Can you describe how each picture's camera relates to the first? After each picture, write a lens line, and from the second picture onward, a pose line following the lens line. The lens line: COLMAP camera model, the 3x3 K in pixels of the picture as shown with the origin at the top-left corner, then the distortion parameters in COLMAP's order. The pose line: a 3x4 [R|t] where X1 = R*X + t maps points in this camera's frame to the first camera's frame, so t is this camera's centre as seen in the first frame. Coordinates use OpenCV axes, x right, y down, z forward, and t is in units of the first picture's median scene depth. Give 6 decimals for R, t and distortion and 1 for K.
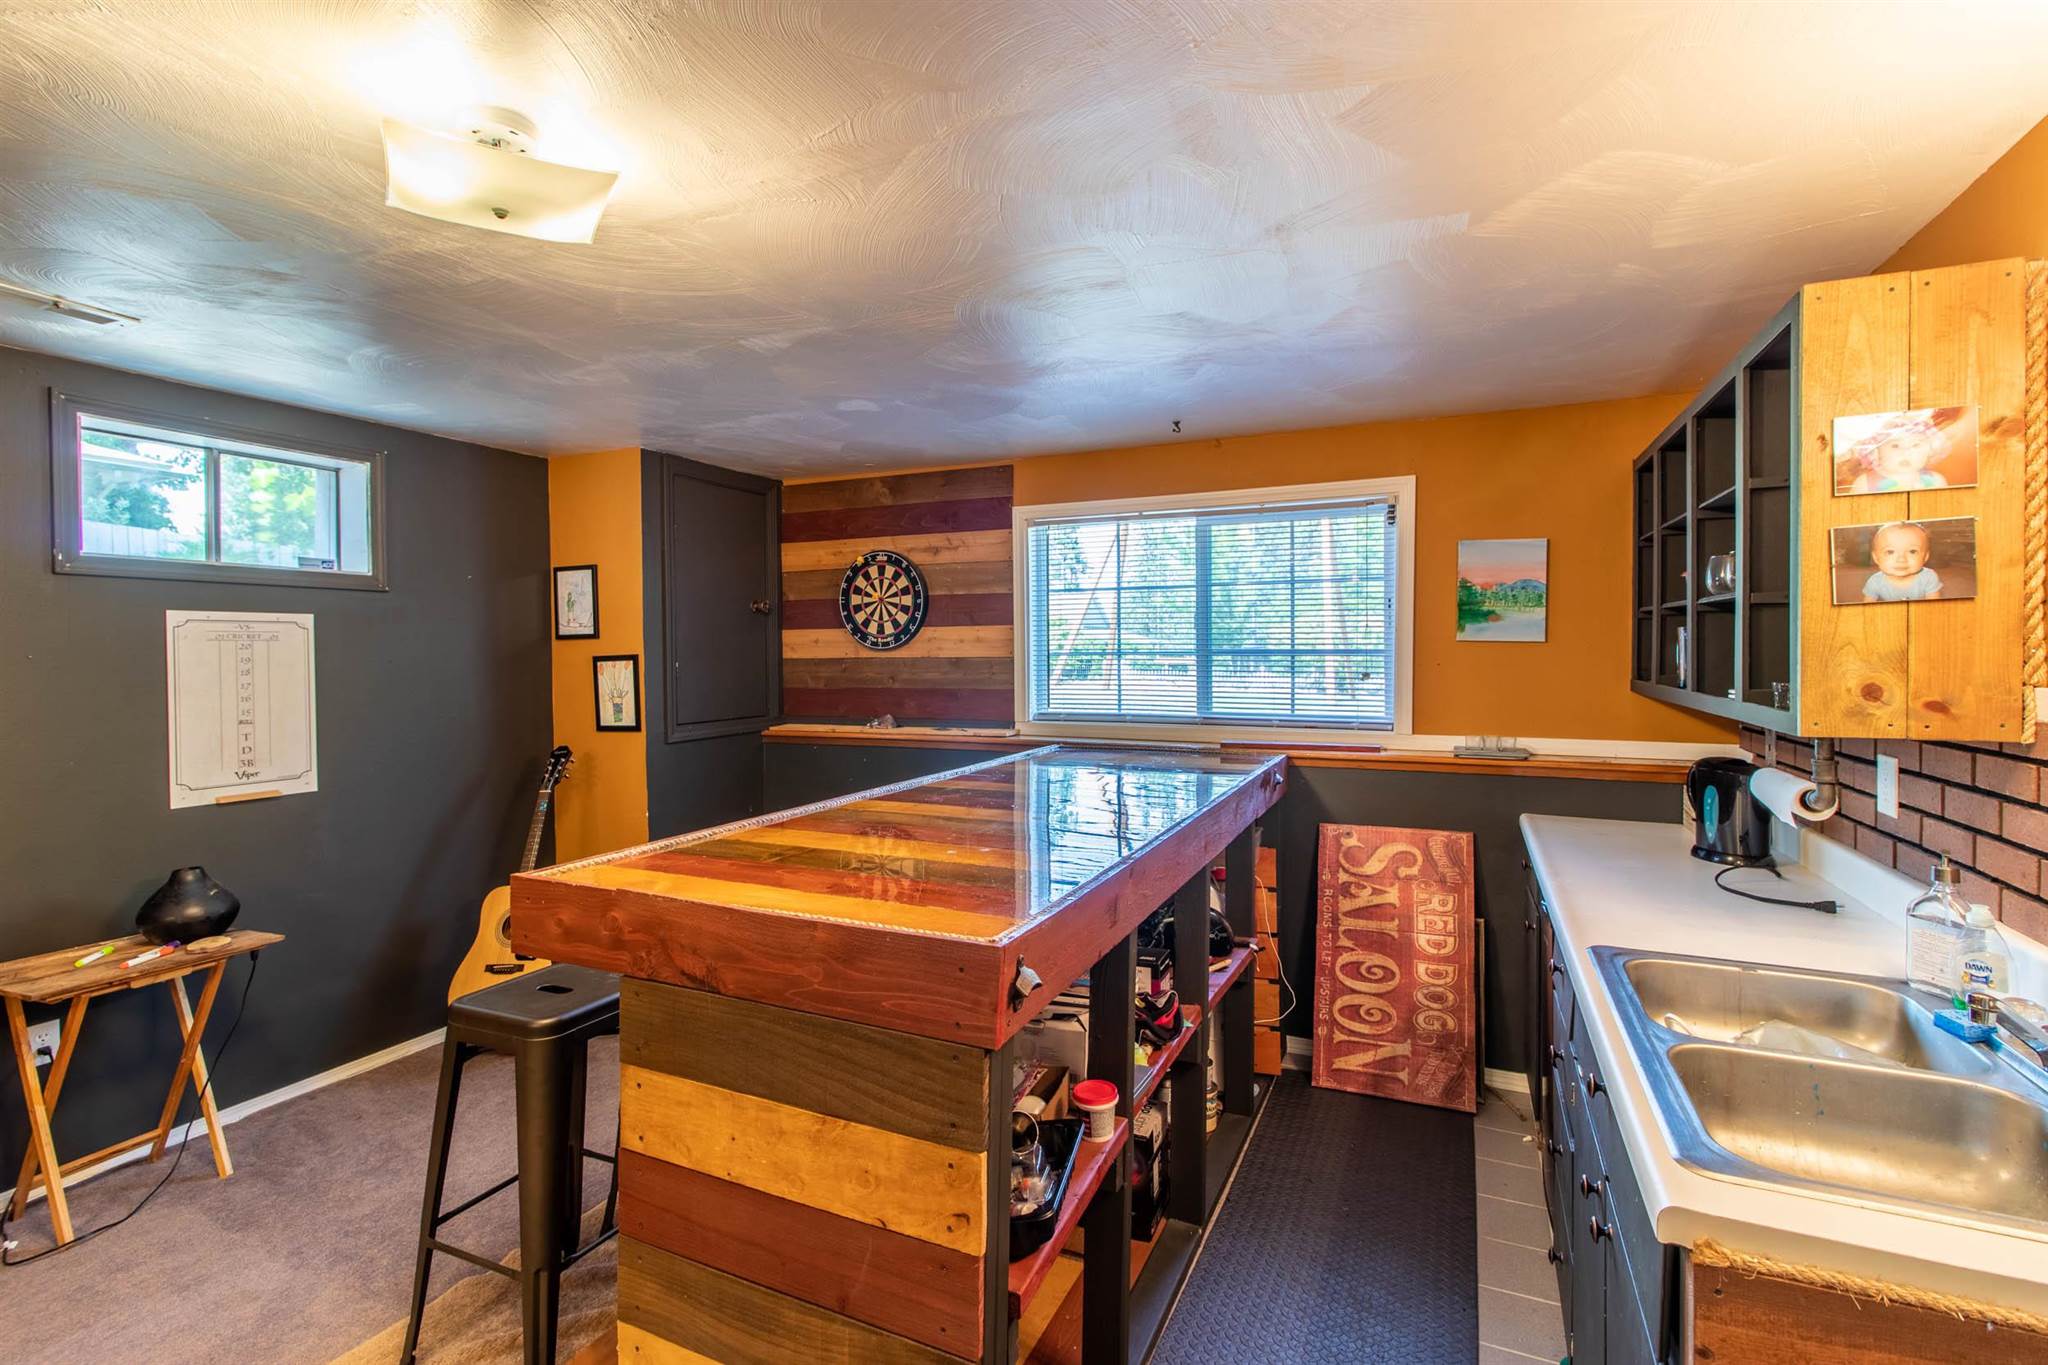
lens RADIAL K [[938.5, 0, 1023.8], [0, 938.5, 667.1], [0, 0, 1]] dist [0.002209, 0.000495]
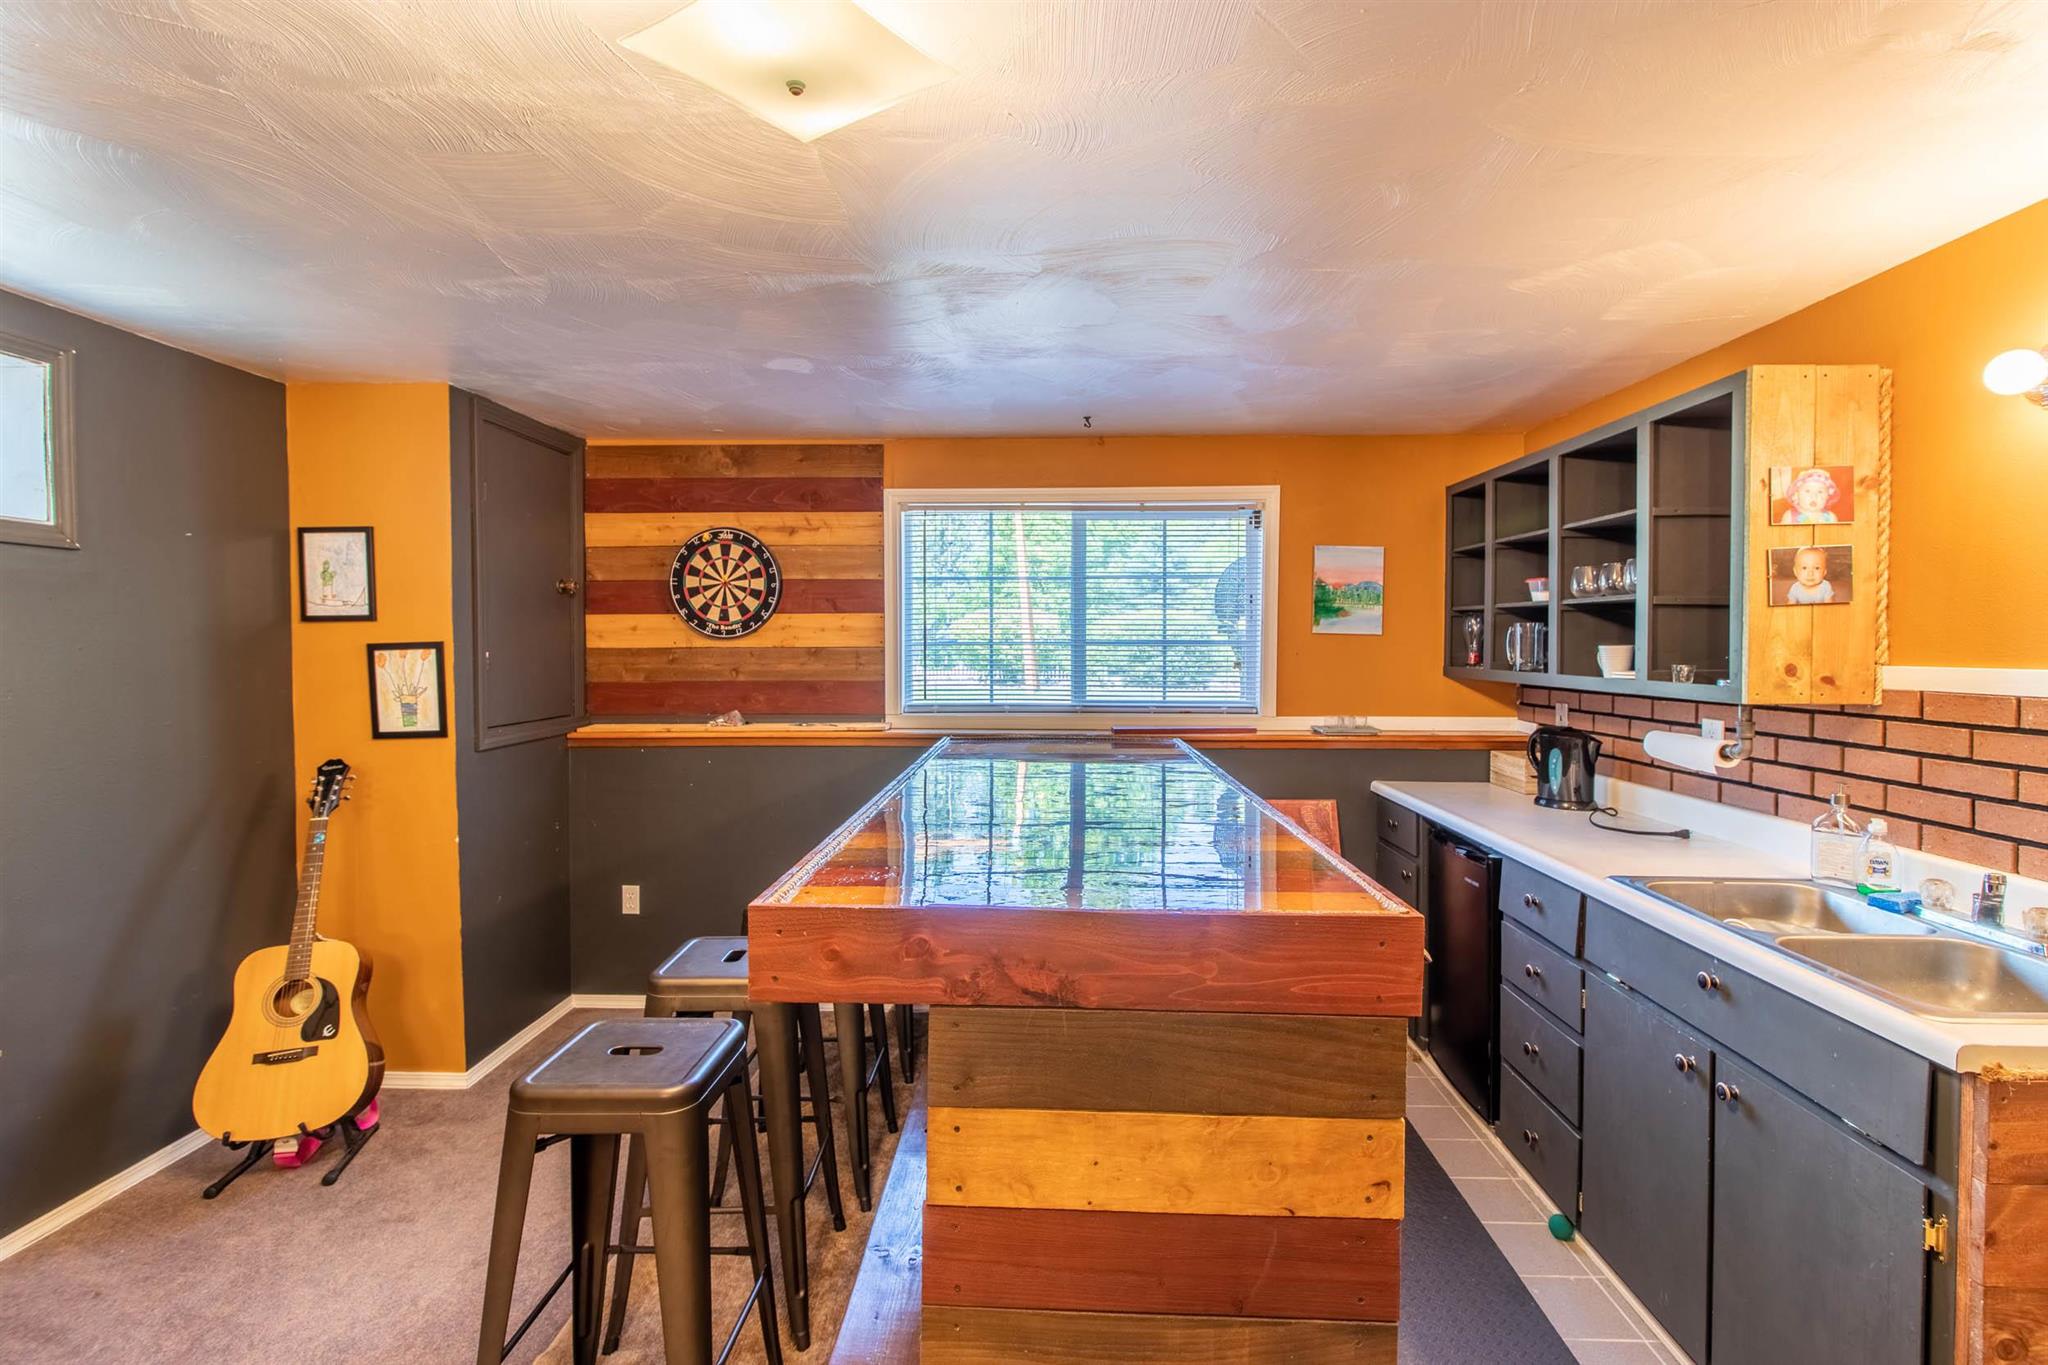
lens RADIAL K [[944.1, 0, 1021.9], [0, 944.1, 667.4], [0, 0, 1]] dist [0.000610, 0.000092]
pose [[0.923823, -0.004614, 0.382791, -0.269949], [0.002215, 0.999975, 0.006709, 0.004531], [-0.382812, -0.005350, 0.923811, 0.066599]]
